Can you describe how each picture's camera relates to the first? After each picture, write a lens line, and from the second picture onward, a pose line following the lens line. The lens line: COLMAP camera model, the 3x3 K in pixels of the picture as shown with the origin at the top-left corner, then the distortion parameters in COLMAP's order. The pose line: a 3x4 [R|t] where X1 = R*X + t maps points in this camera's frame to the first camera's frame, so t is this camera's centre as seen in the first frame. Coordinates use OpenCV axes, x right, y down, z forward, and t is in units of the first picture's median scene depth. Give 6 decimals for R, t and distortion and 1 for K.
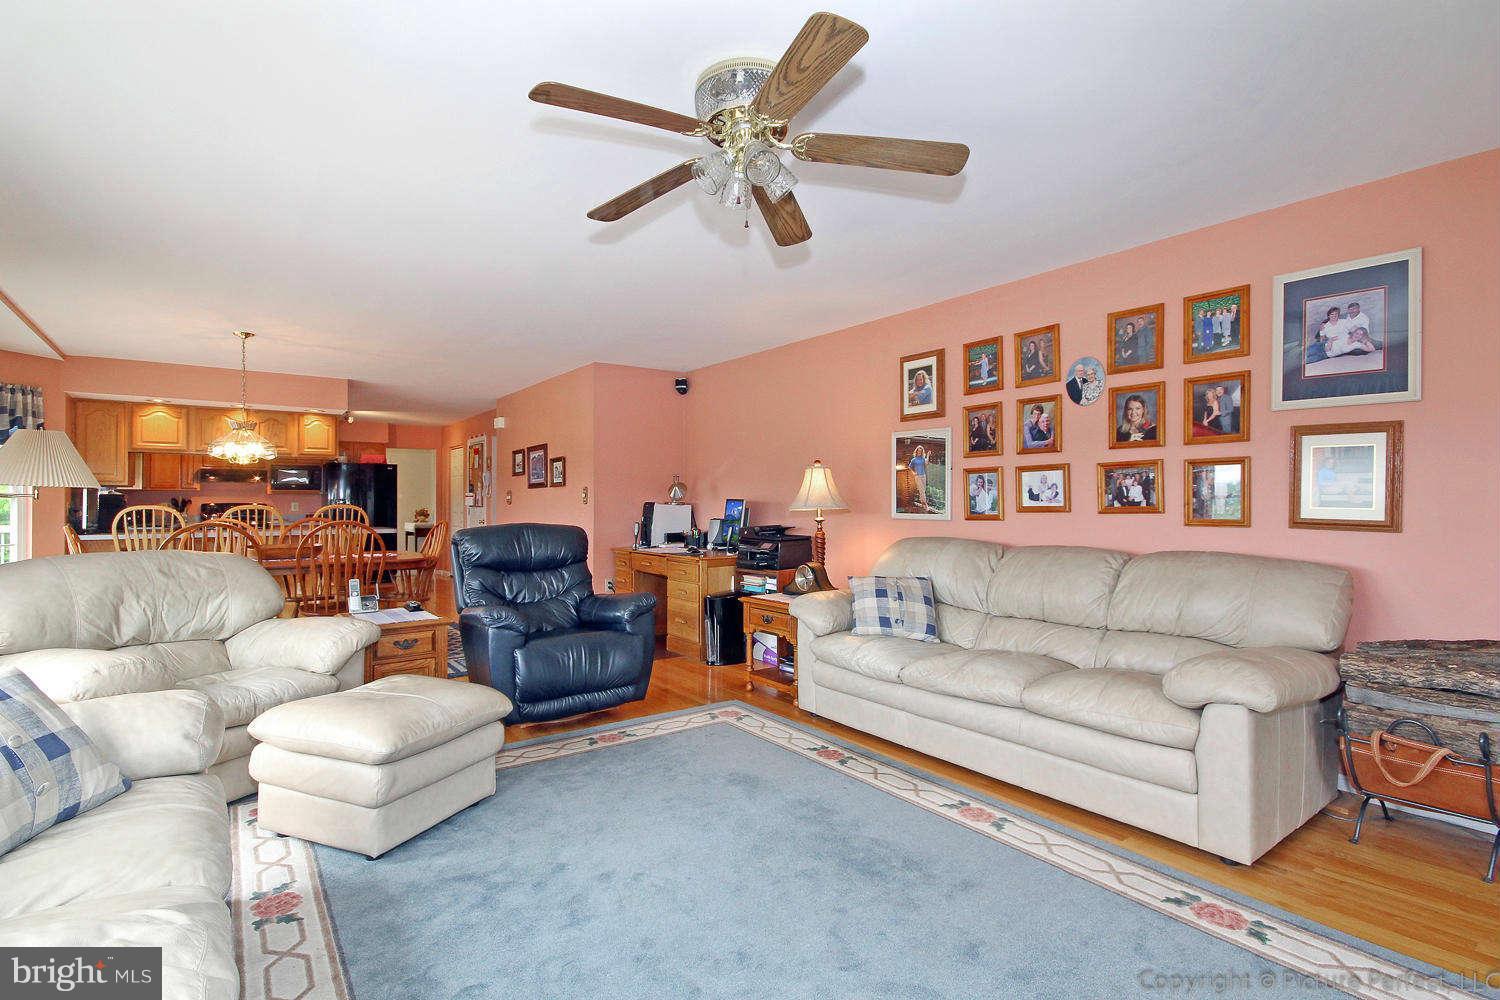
lens RADIAL K [[697.0, 0, 753.7], [0, 697.0, 499.2], [0, 0, 1]] dist [-0.006694, 0.000509]
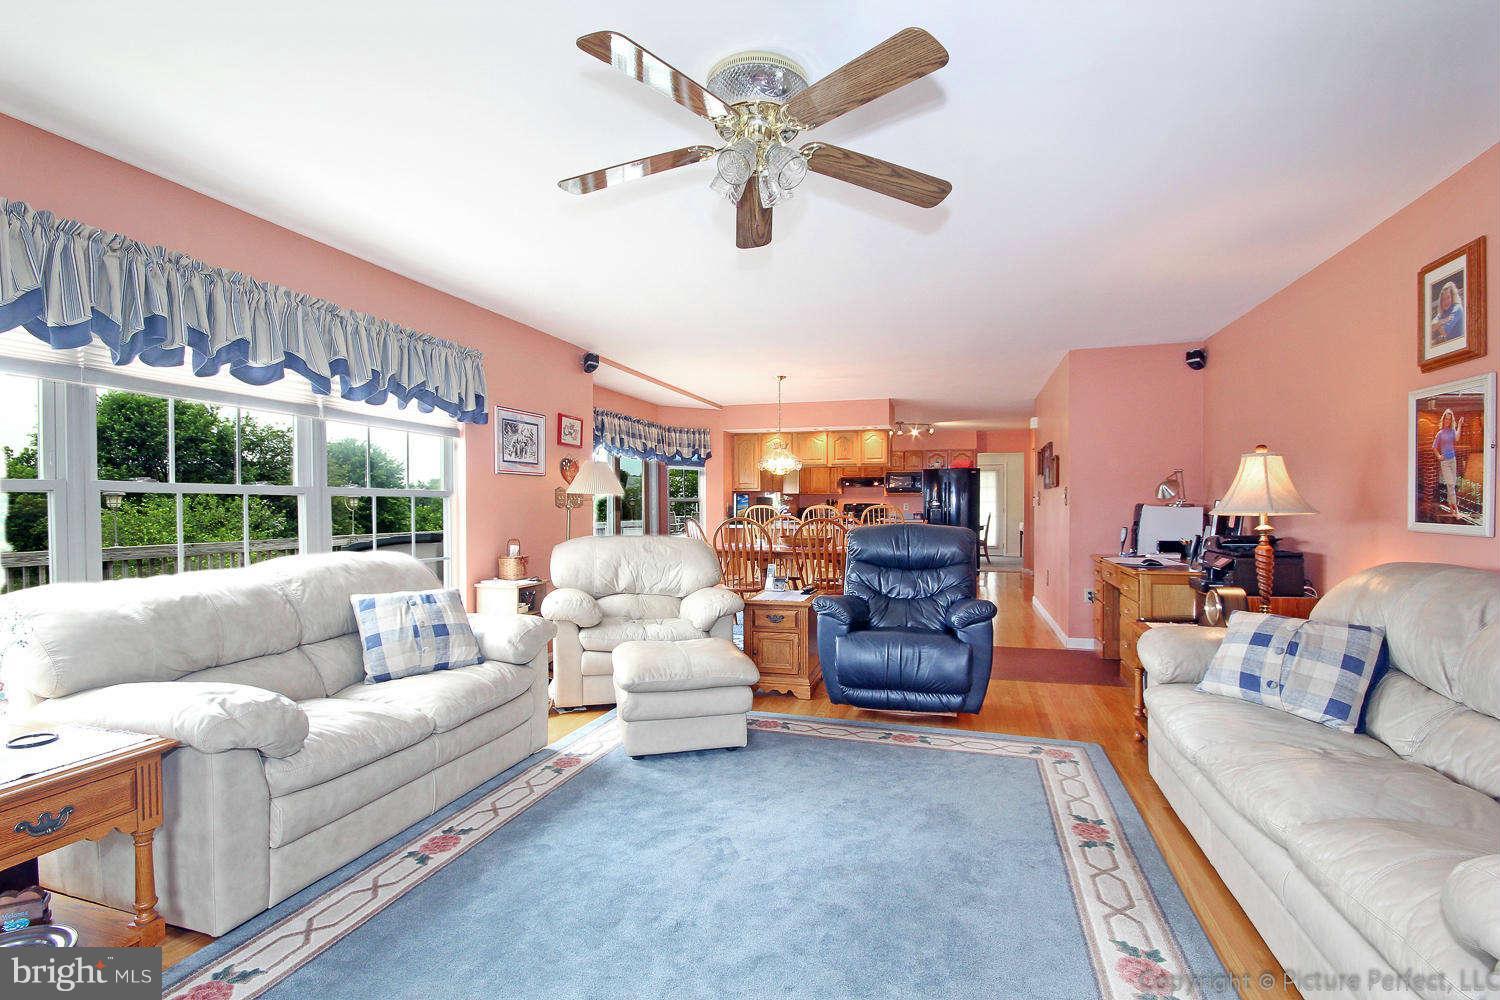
lens RADIAL K [[697.0, 0, 773.0], [0, 697.0, 513.0], [0, 0, 1]] dist [-0.006694, 0.000509]
pose [[0.610720, 0.012788, -0.791743, 0.489184], [0.002613, 0.999832, 0.018164, -0.001199], [0.791842, -0.013162, 0.610584, 0.250002]]
